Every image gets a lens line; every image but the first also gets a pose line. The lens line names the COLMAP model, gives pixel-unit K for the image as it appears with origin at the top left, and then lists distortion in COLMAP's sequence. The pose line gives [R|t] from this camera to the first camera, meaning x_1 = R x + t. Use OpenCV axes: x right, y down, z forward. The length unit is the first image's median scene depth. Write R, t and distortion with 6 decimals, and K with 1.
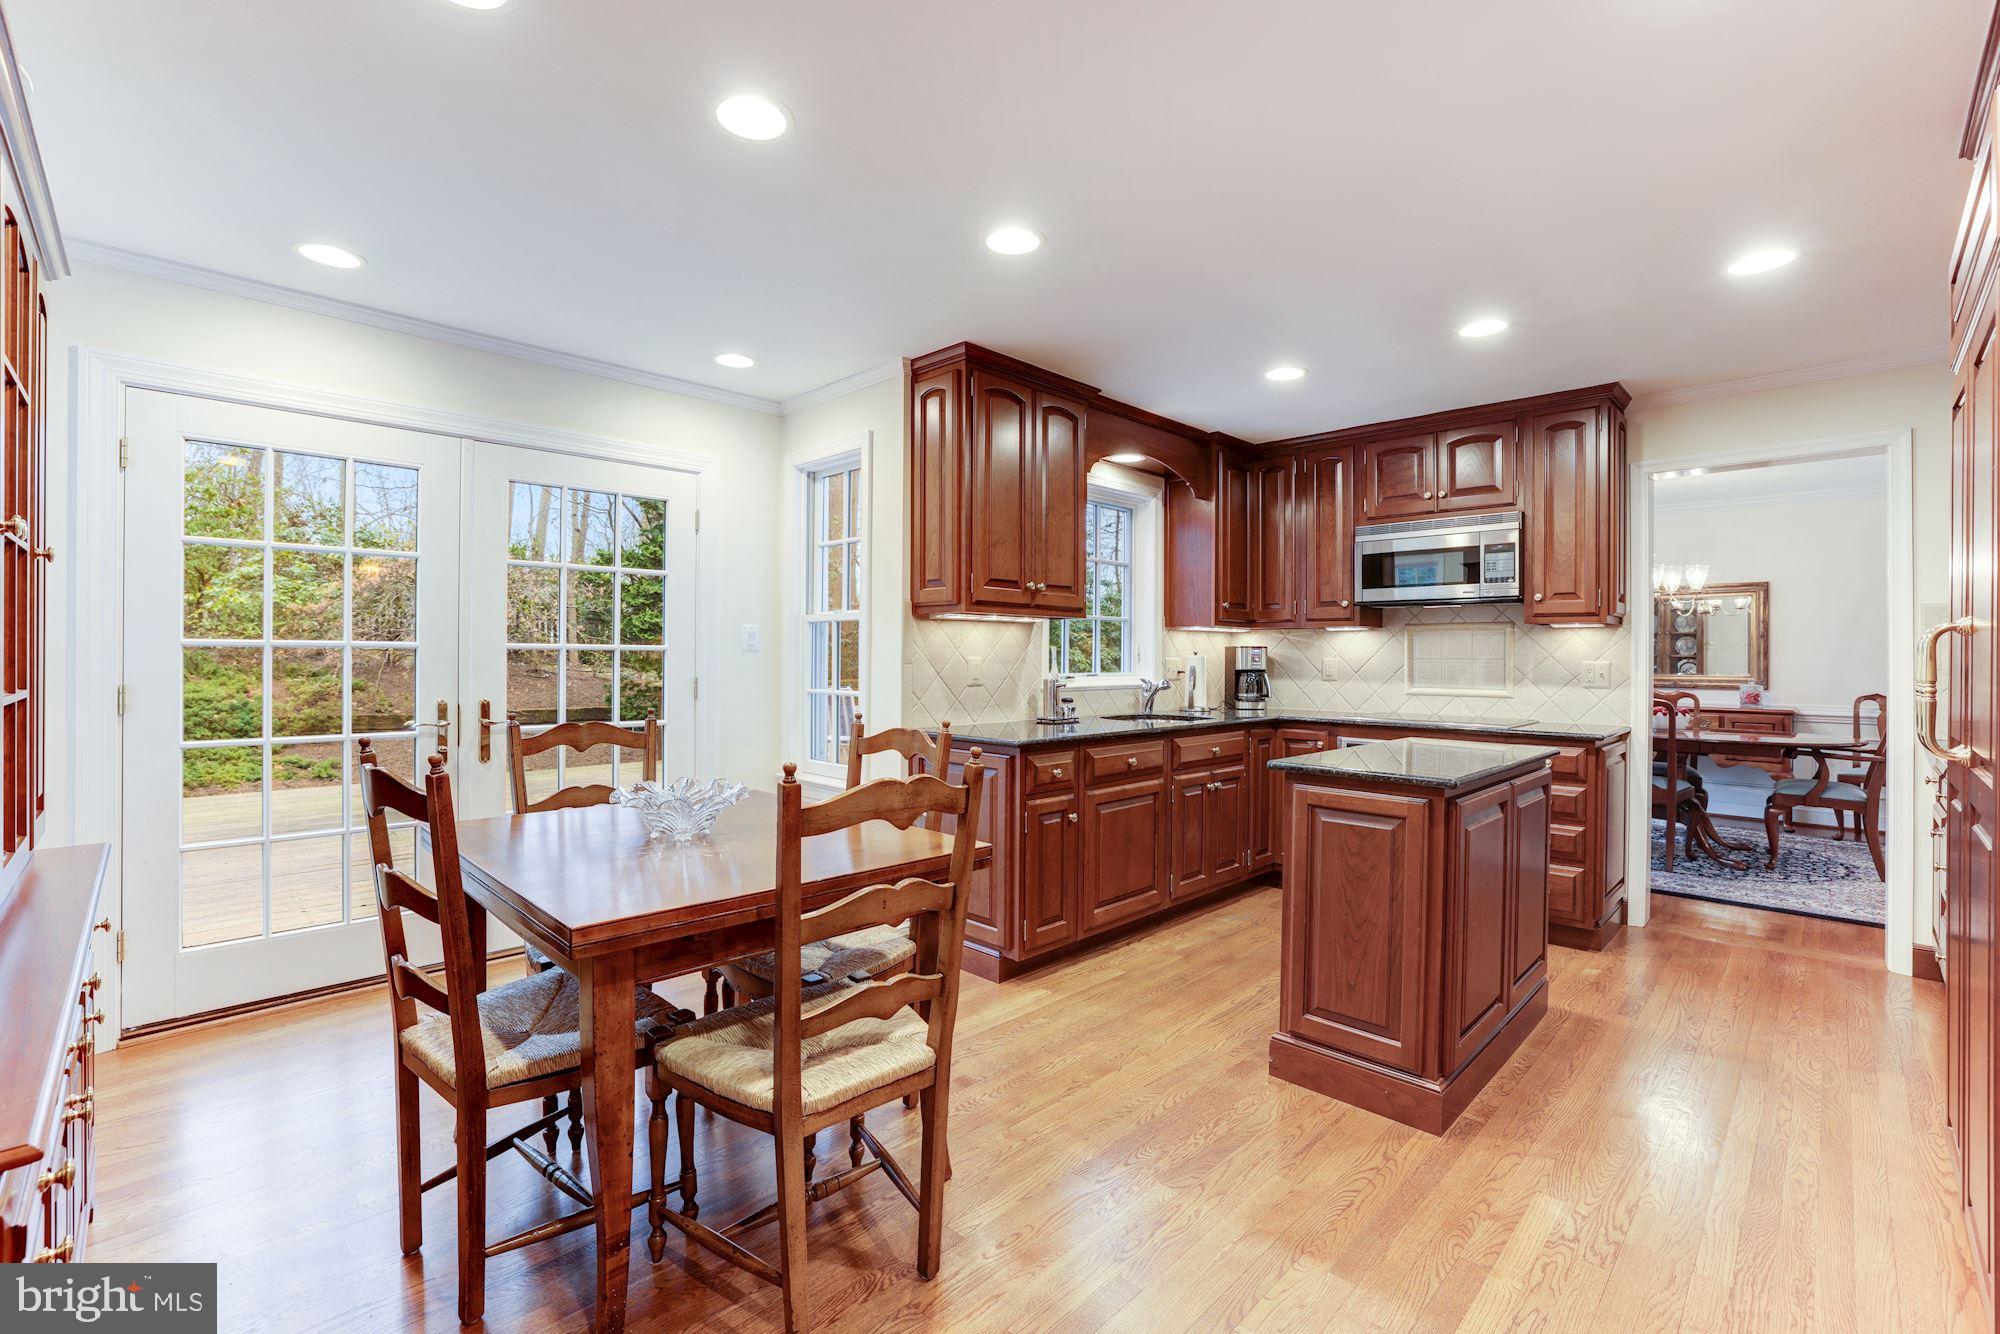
lens RADIAL K [[876.1, 0, 1000.0], [0, 876.1, 667.0], [0, 0, 1]] dist [-0.040396, 0.000345]
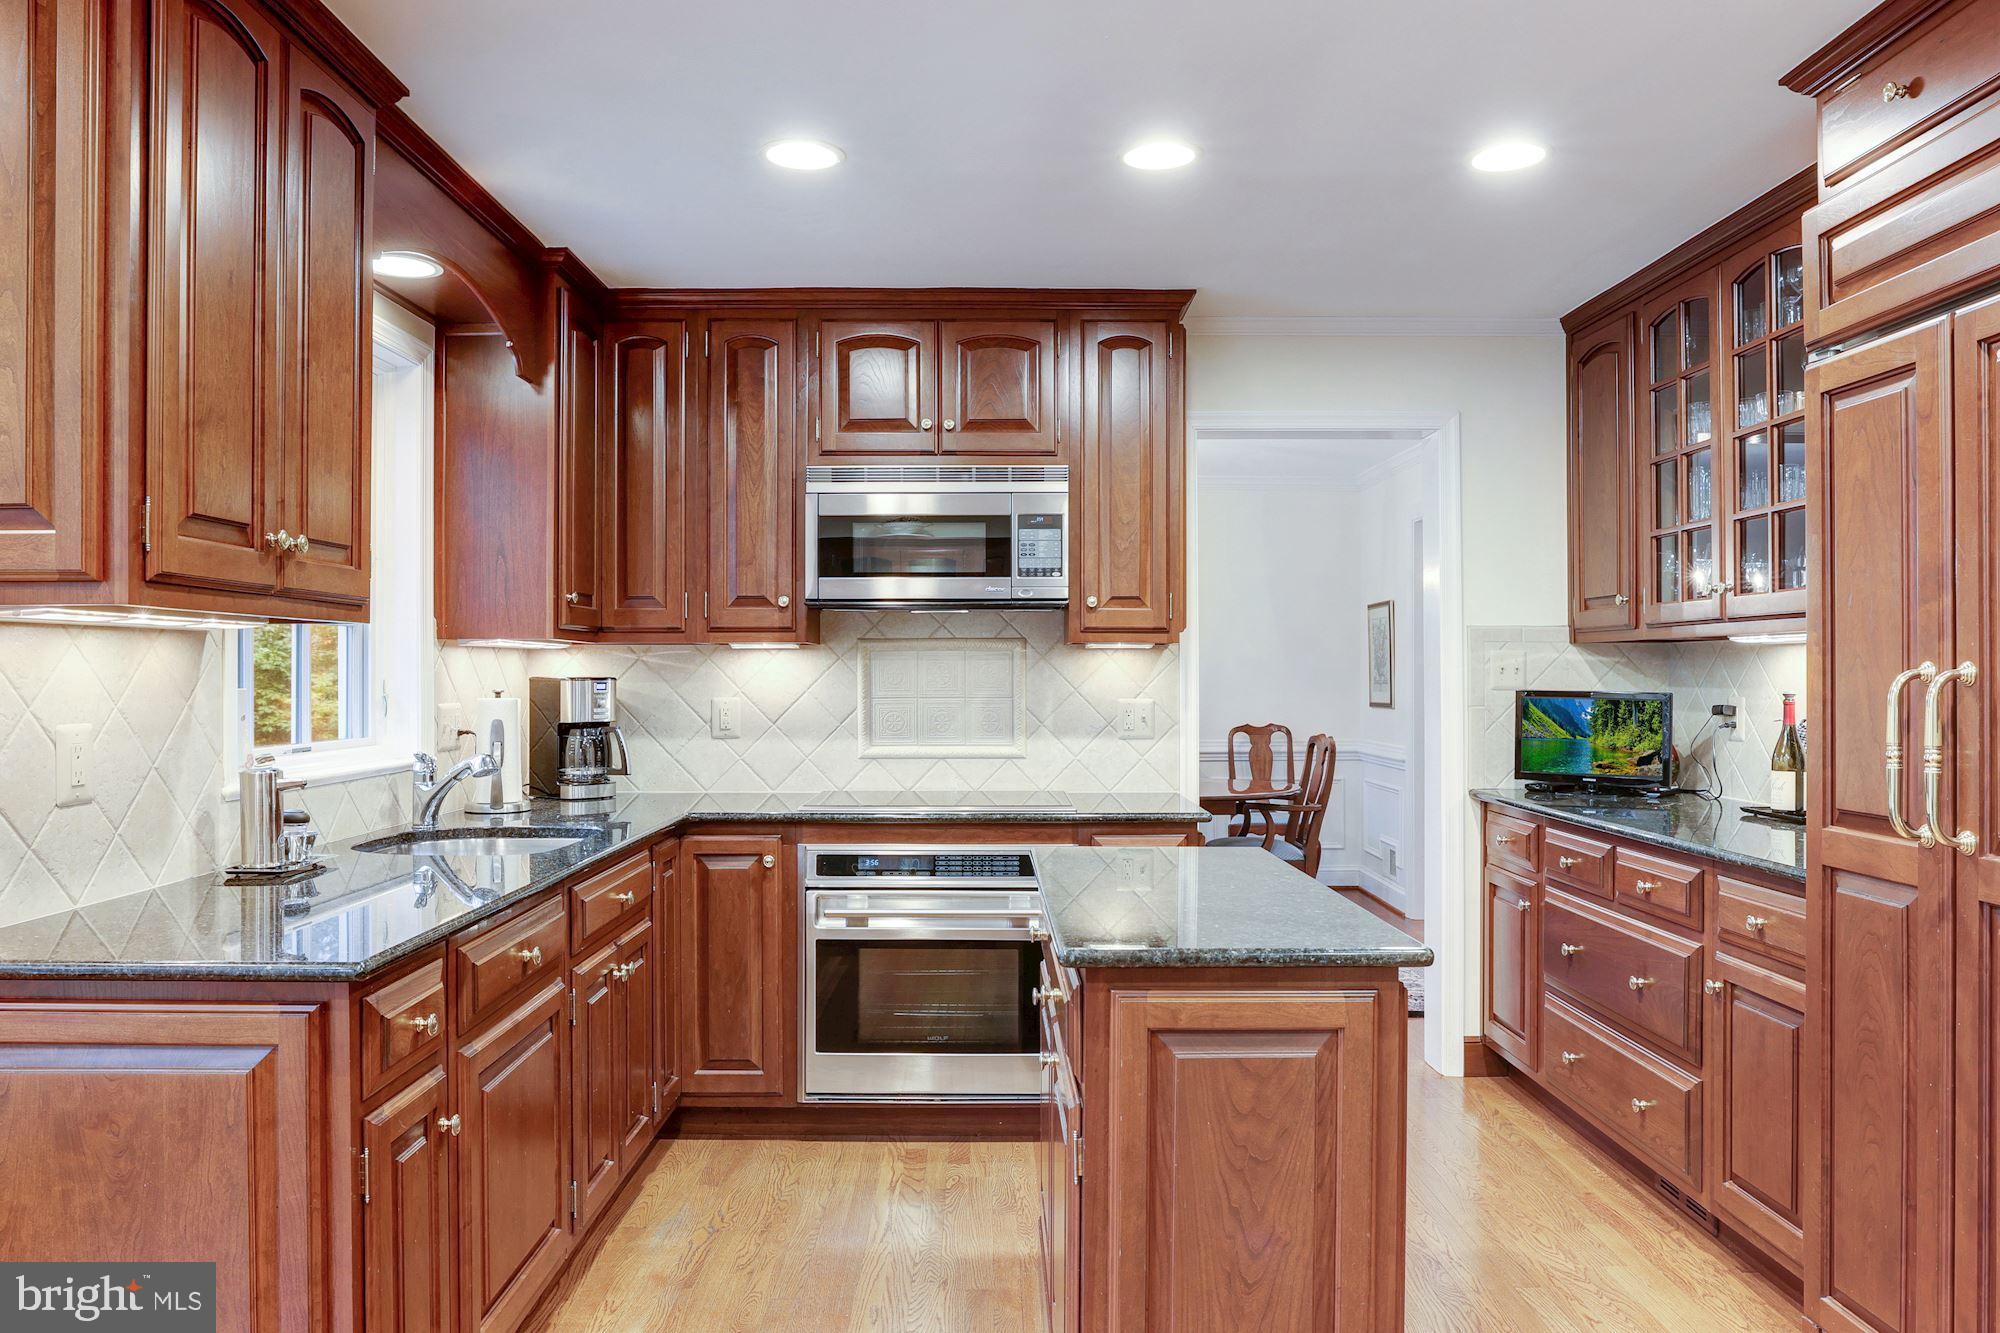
lens RADIAL K [[1393.6, 0, 1000.0], [0, 1393.6, 666.5], [0, 0, 1]] dist [-0.039746, -0.000652]
pose [[0.701385, -0.003764, 0.712773, -0.152194], [0.013945, 0.999867, -0.008442, -0.023537], [-0.712646, 0.015861, 0.701344, 0.301464]]
